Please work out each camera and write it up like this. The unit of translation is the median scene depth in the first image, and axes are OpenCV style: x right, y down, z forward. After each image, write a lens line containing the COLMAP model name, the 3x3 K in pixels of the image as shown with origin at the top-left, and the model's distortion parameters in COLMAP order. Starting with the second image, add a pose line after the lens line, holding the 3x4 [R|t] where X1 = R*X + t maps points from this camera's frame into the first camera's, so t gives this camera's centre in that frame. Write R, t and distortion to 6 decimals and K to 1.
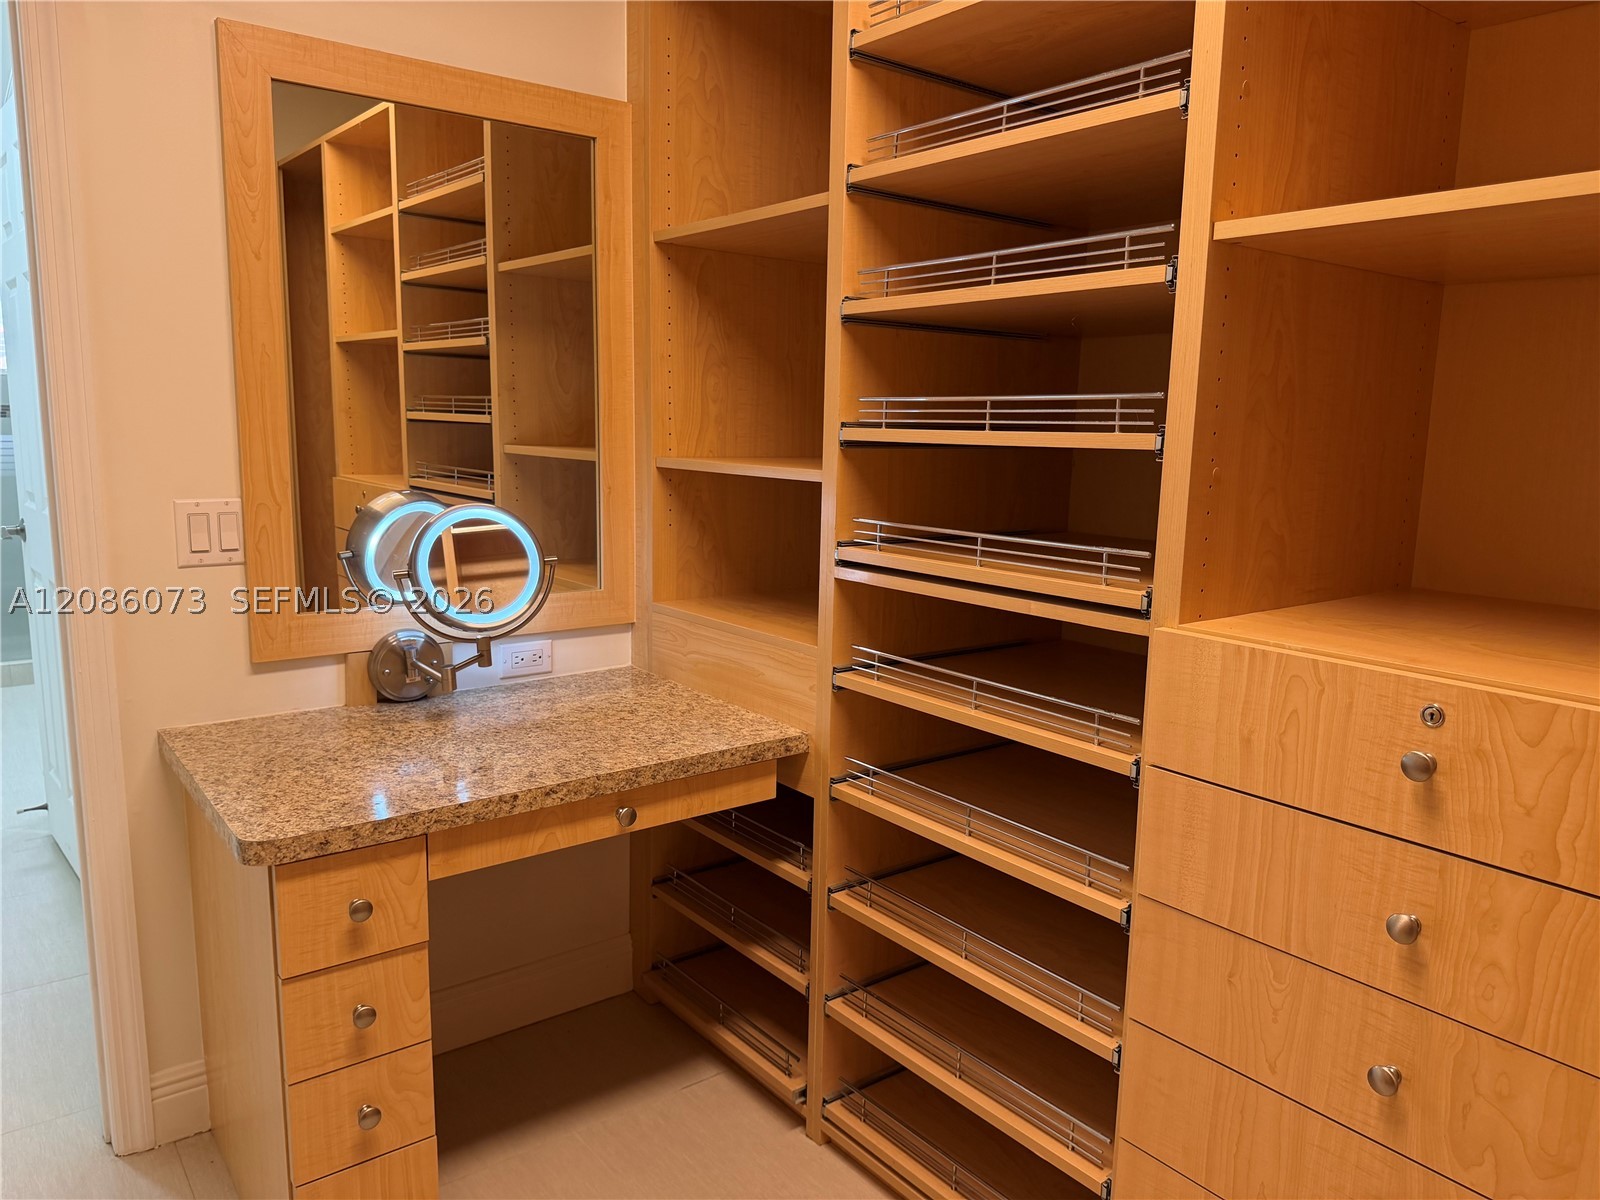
lens RADIAL K [[1129.5, 0, 800.8], [0, 1129.5, 595.9], [0, 0, 1]] dist [0.071437, -0.083693]
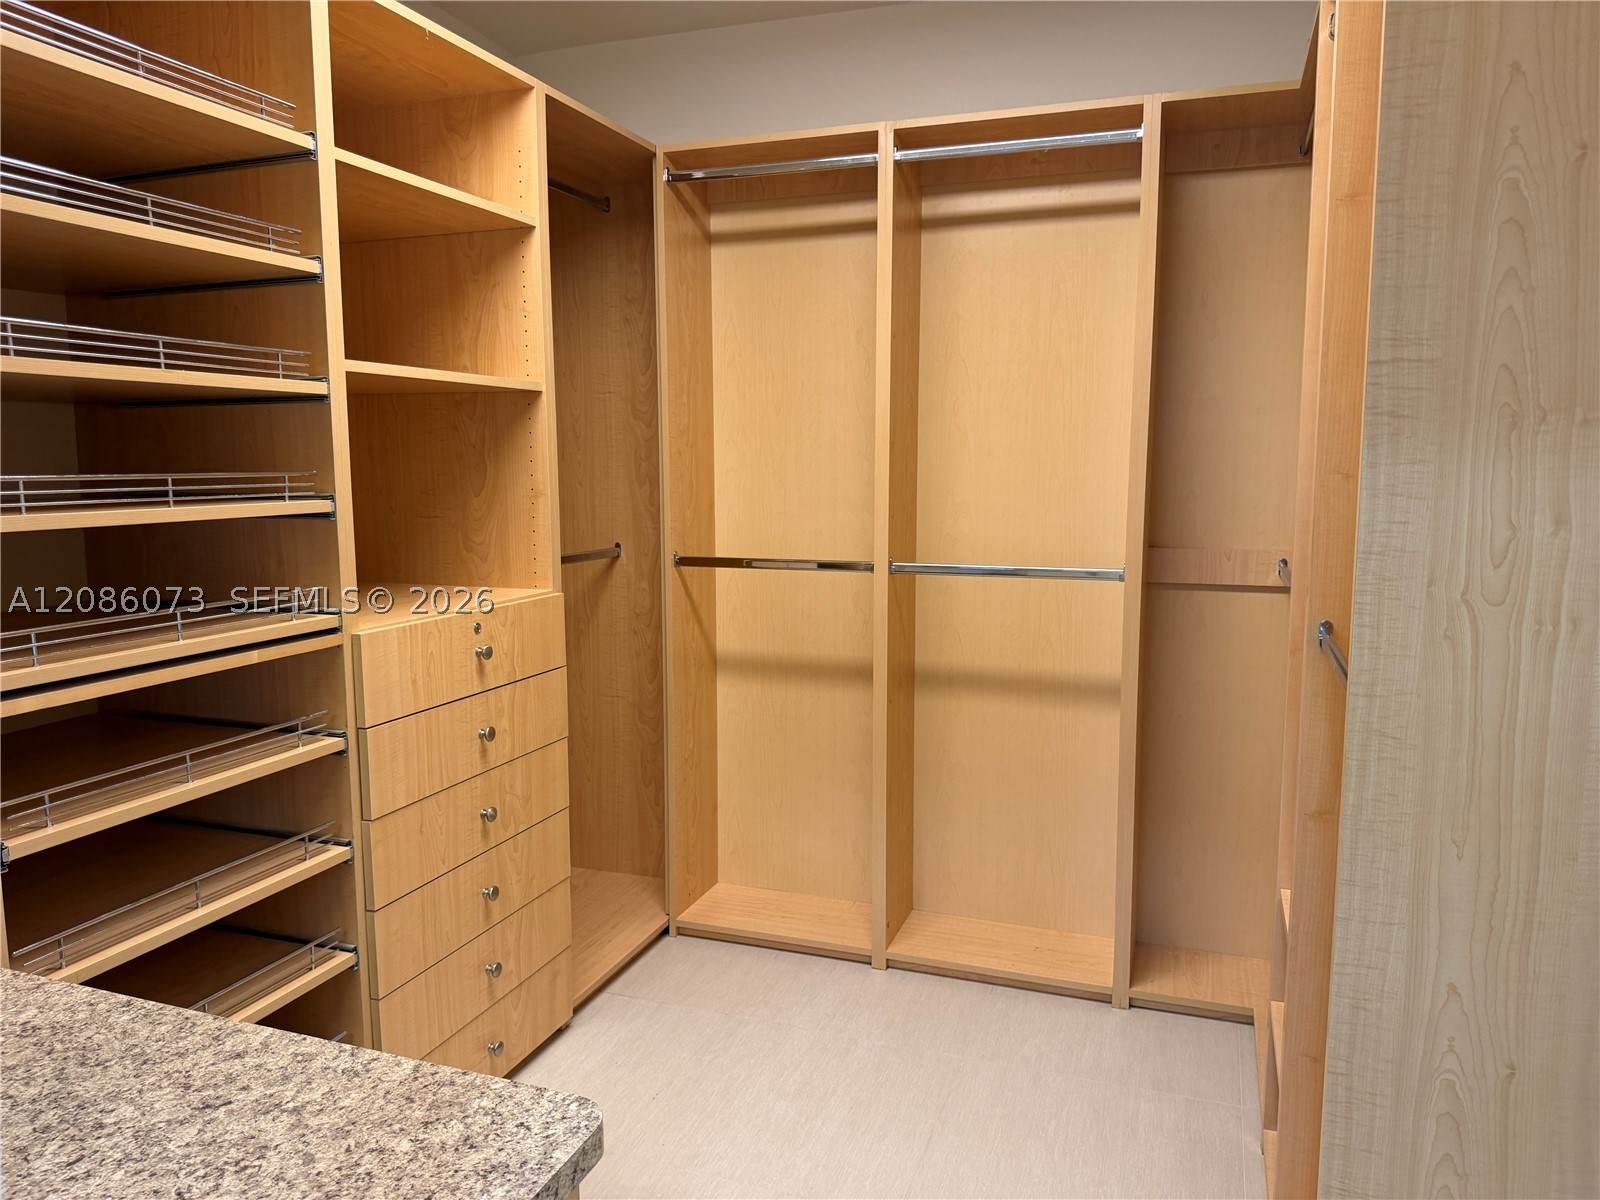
lens RADIAL K [[1129.5, 0, 812.3], [0, 1129.5, 590.3], [0, 0, 1]] dist [0.071437, -0.083693]
pose [[-0.551533, -0.108117, 0.827117, -1.148590], [0.124940, 0.969672, 0.210062, -0.247607], [-0.824743, 0.219196, -0.521298, 1.223848]]
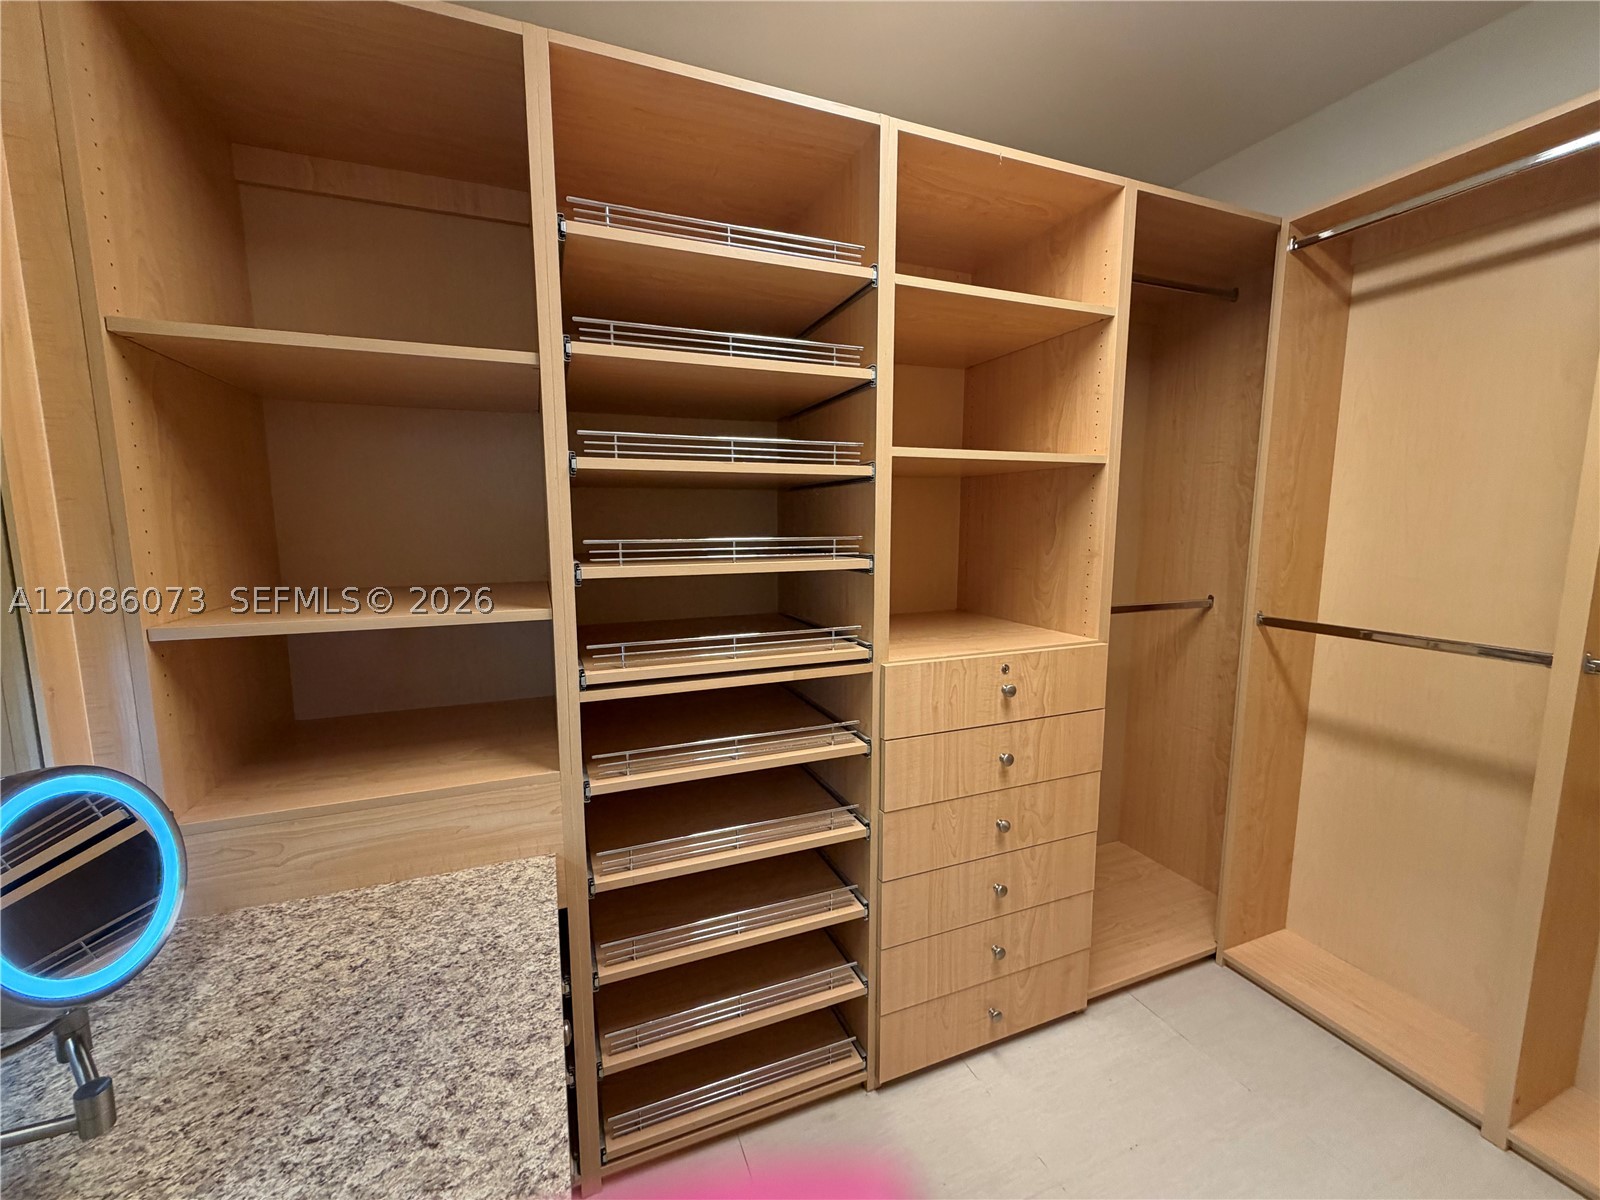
lens RADIAL K [[641.9, 0, 790.7], [0, 641.9, 597.3], [0, 0, 1]] dist [0.000891, 0.000317]
pose [[0.267296, -0.132481, 0.954464, -0.661285], [0.156714, 0.983294, 0.092595, -0.189259], [-0.950786, 0.124828, 0.283592, 0.811014]]
